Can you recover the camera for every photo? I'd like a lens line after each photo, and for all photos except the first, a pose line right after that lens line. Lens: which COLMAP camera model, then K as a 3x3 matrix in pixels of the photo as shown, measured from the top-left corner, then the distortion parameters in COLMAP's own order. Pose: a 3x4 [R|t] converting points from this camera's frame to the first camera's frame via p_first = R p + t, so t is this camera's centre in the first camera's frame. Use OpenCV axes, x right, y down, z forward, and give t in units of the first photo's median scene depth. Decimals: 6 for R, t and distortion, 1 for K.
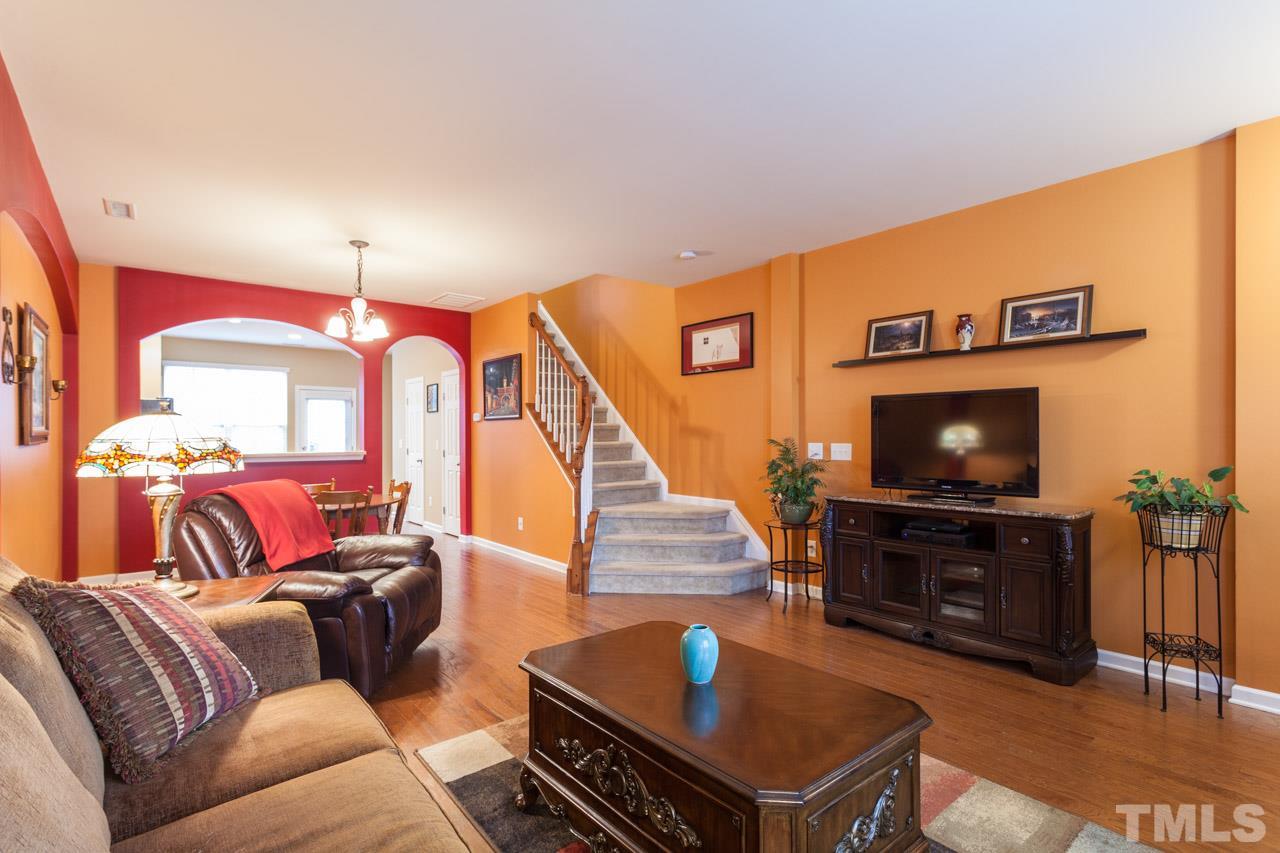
lens RADIAL K [[616.4, 0, 634.4], [0, 616.4, 435.1], [0, 0, 1]] dist [0.000711, -0.000845]
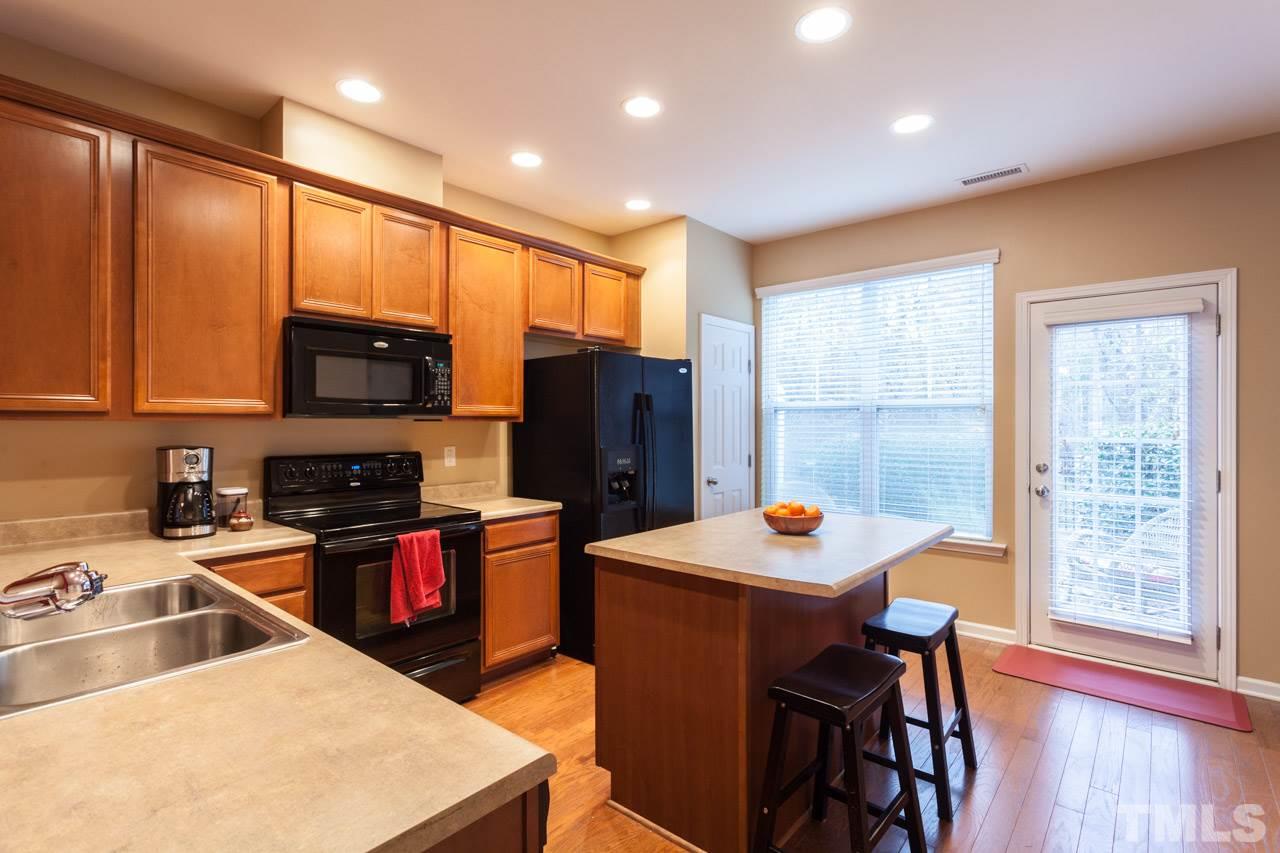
lens RADIAL K [[616.4, 0, 633.6], [0, 616.4, 419.1], [0, 0, 1]] dist [0.000711, -0.000845]
pose [[0.177158, -0.009988, -0.984132, -0.523556], [-0.000696, 0.999947, -0.010274, -0.006891], [0.984182, 0.002505, 0.177142, 1.603081]]
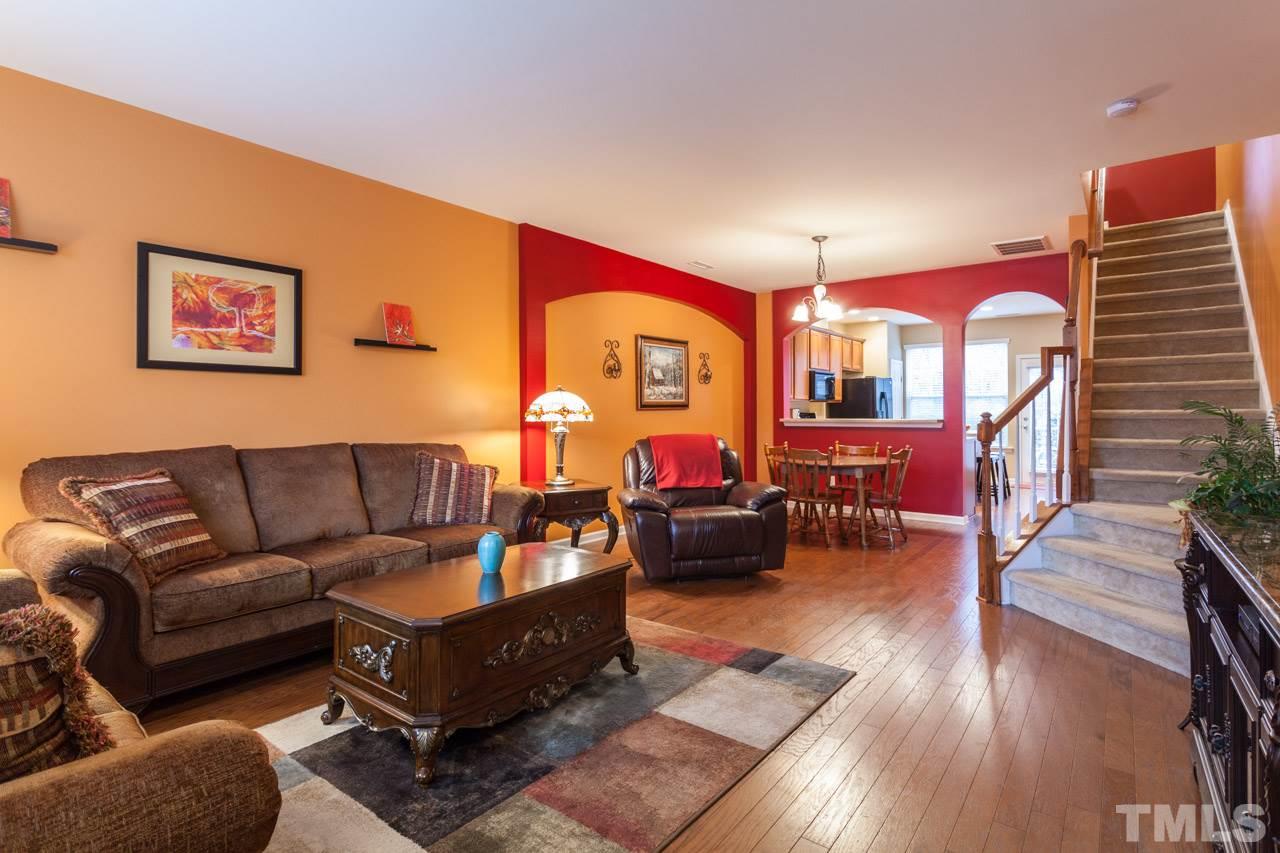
lens RADIAL K [[616.4, 0, 637.5], [0, 616.4, 413.8], [0, 0, 1]] dist [0.000711, -0.000845]
pose [[0.235959, 0.004837, -0.971751, 0.605199], [0.002591, 0.999981, 0.005607, 0.013734], [0.971759, -0.003840, 0.235942, 0.392381]]
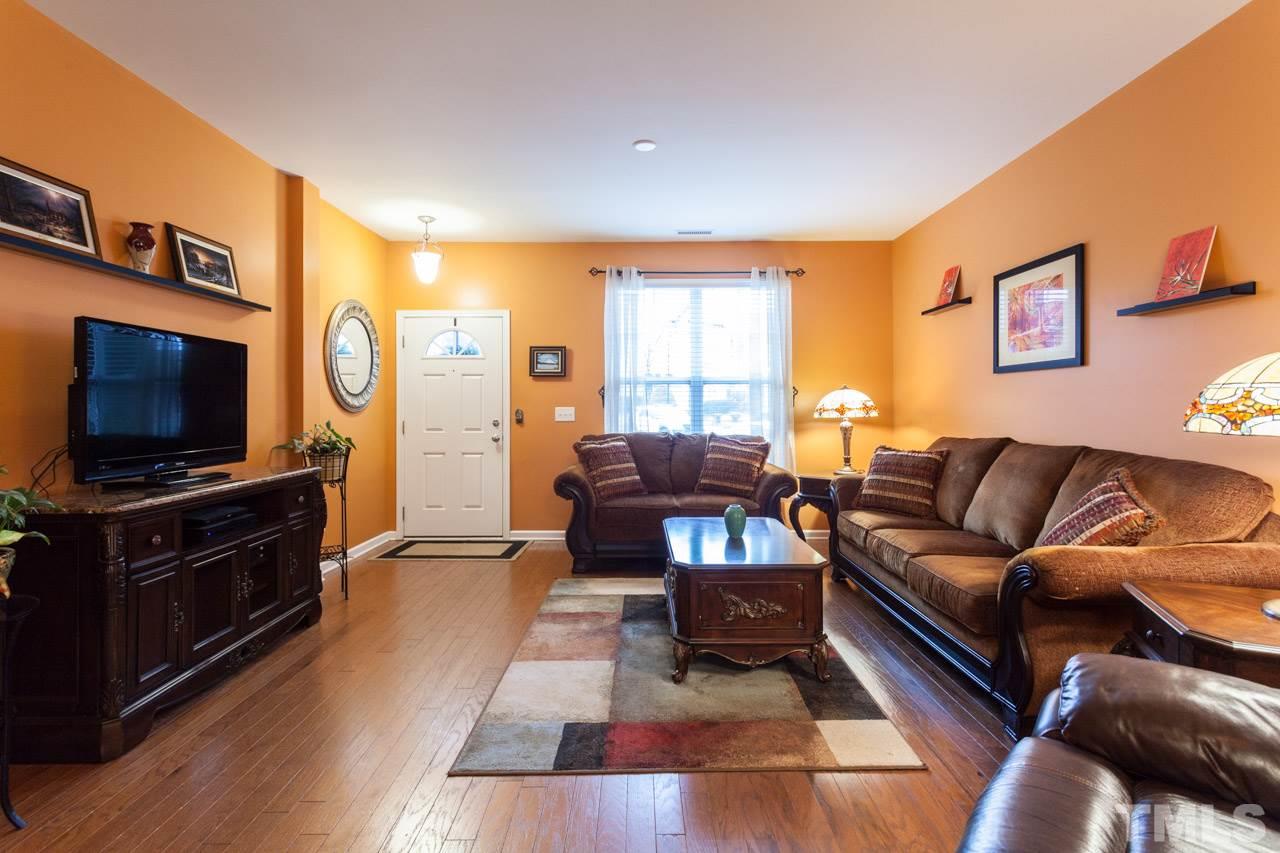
lens RADIAL K [[616.4, 0, 645.7], [0, 616.4, 416.3], [0, 0, 1]] dist [0.000711, -0.000845]
pose [[-0.786404, -0.005294, 0.617690, -0.299516], [0.000796, 0.999954, 0.009584, 0.017172], [-0.617712, 0.008029, -0.786363, 0.990852]]
